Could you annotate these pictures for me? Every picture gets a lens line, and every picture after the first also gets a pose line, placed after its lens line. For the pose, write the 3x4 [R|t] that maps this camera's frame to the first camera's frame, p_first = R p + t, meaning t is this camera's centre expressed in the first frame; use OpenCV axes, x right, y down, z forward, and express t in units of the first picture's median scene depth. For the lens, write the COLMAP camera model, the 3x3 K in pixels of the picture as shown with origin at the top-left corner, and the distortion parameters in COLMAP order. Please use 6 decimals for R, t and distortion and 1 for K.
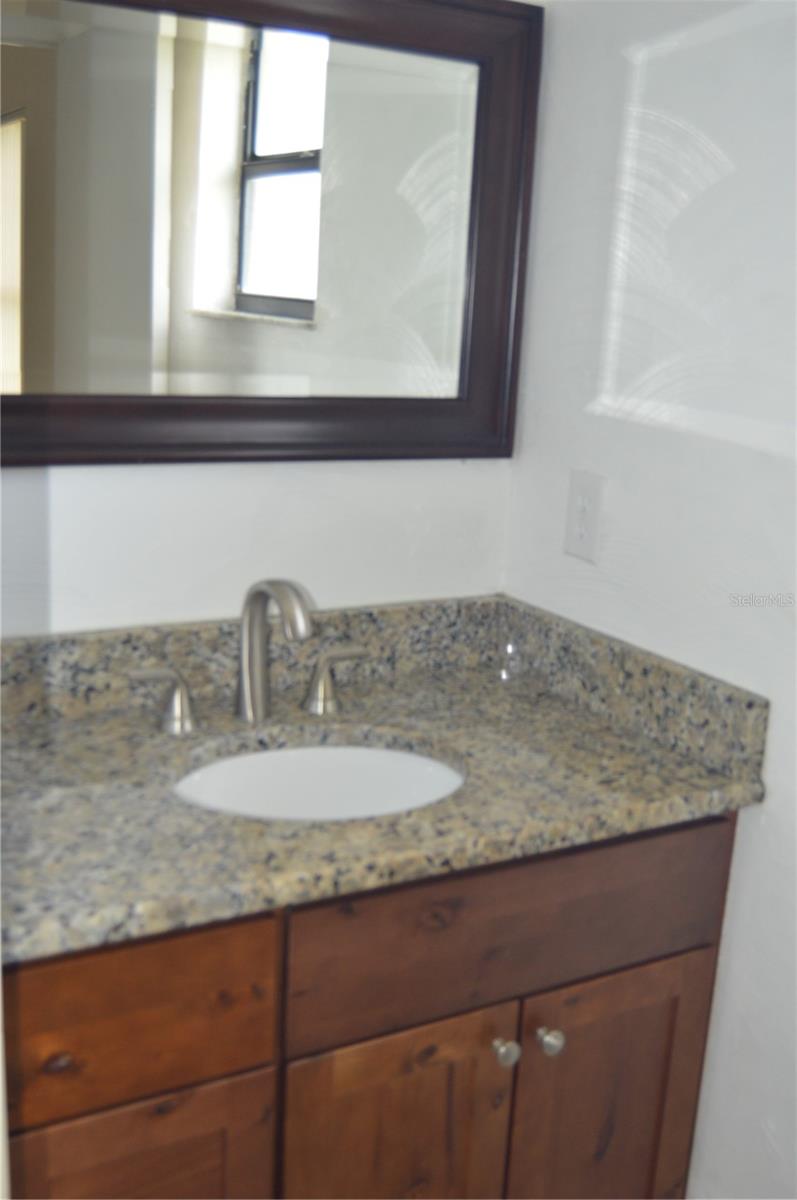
lens RADIAL K [[1304.5, 0, 399.1], [0, 1304.5, 604.5], [0, 0, 1]] dist [-0.070786, 0.000000]
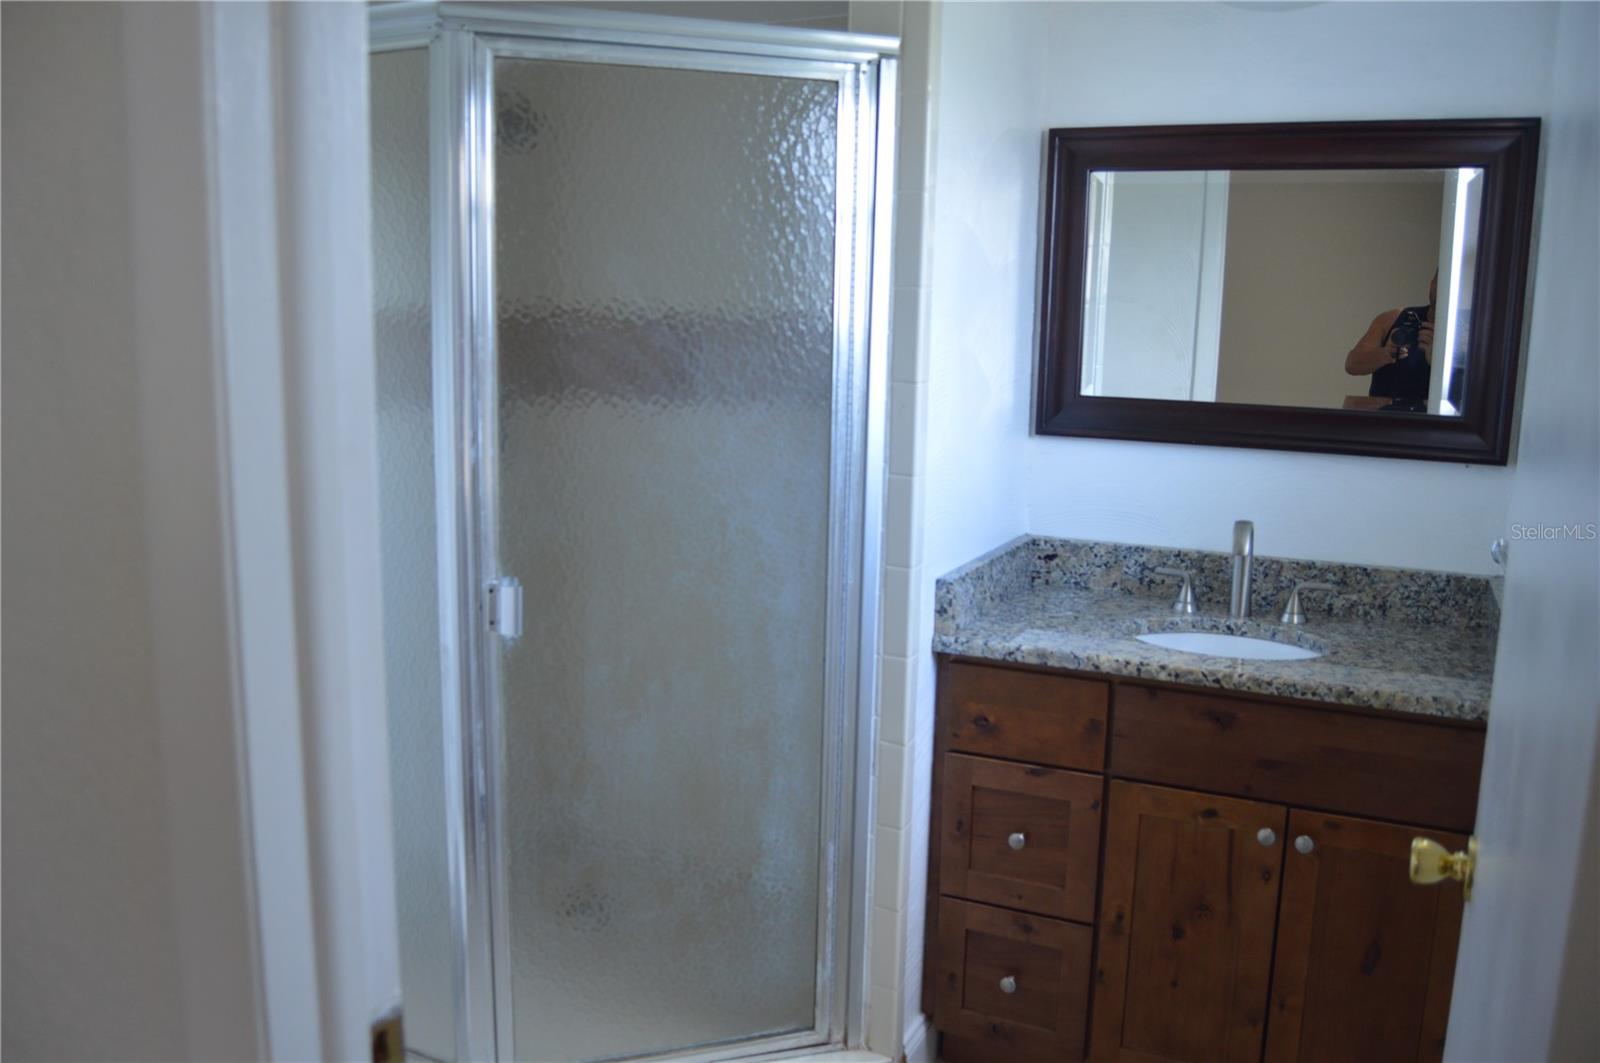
lens RADIAL K [[1264.8, 0, 801.0], [0, 1264.8, 528.9], [0, 0, 1]] dist [-0.094257, 0.035646]
pose [[0.556649, 0.089273, -0.825937, 0.797599], [-0.186230, 0.982316, -0.019335, 0.111736], [0.809605, 0.164577, 0.563430, -0.242165]]
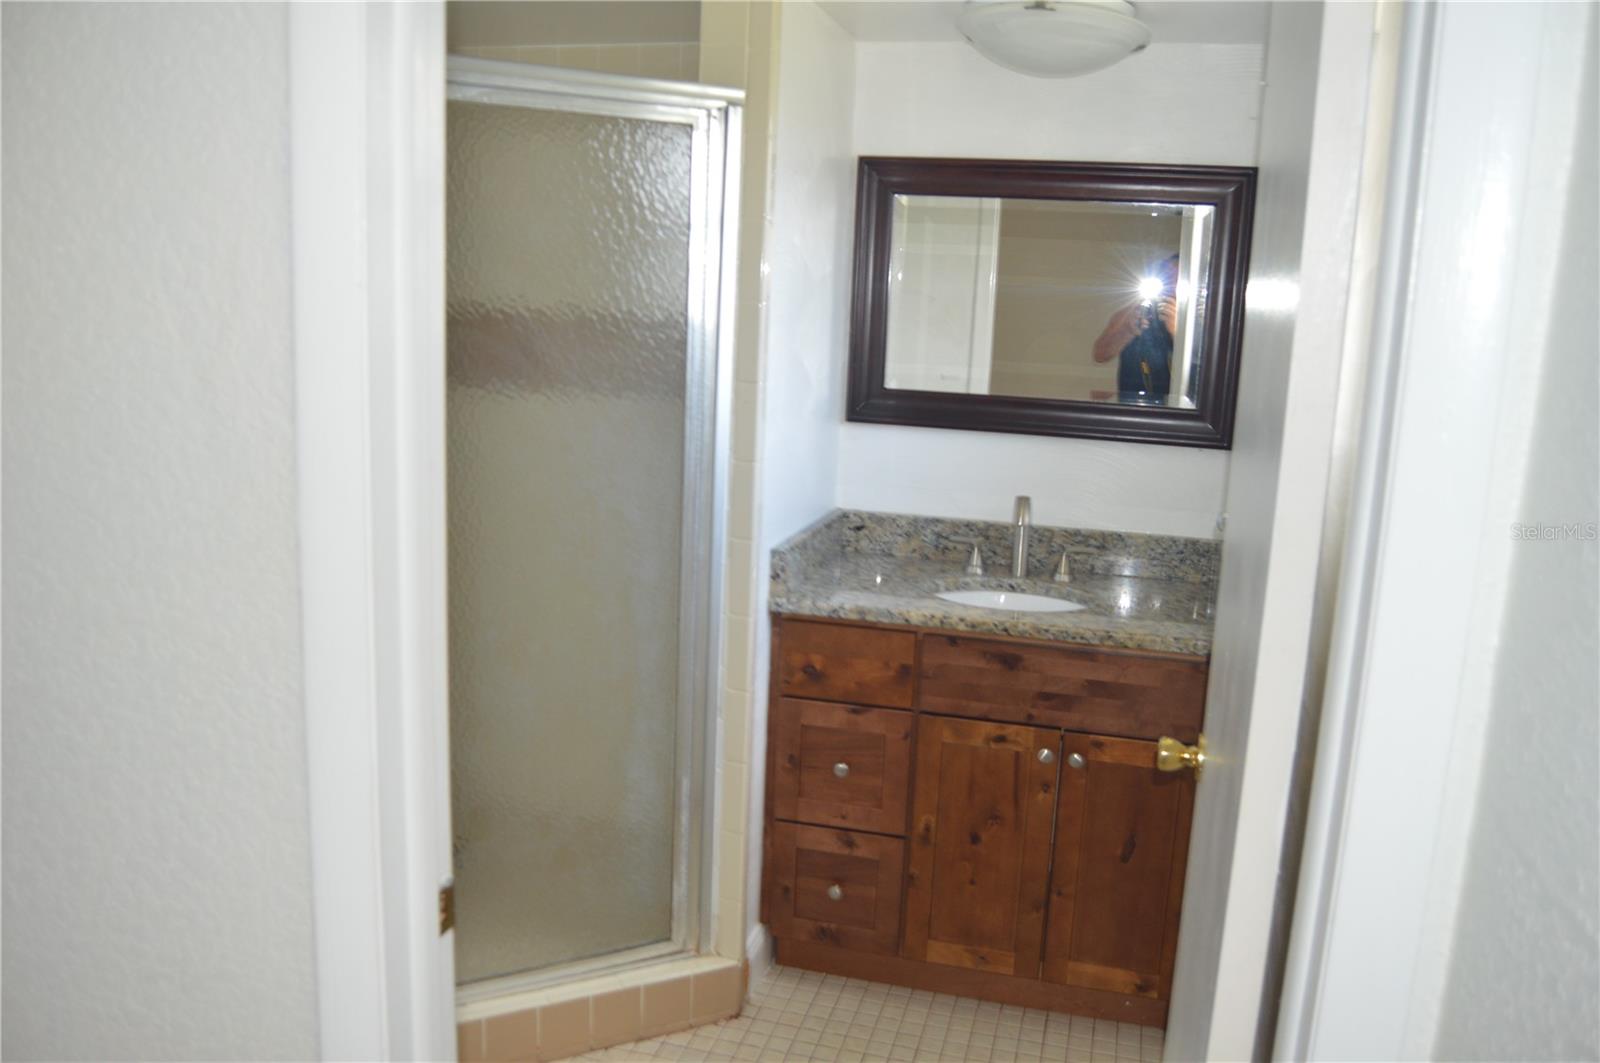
lens RADIAL K [[1264.8, 0, 798.5], [0, 1264.8, 532.1], [0, 0, 1]] dist [-0.094257, 0.035646]
pose [[0.696959, 0.104538, -0.709451, 0.908917], [-0.170950, 0.985016, -0.022797, 0.120292], [0.696437, 0.137169, 0.704386, -0.444803]]
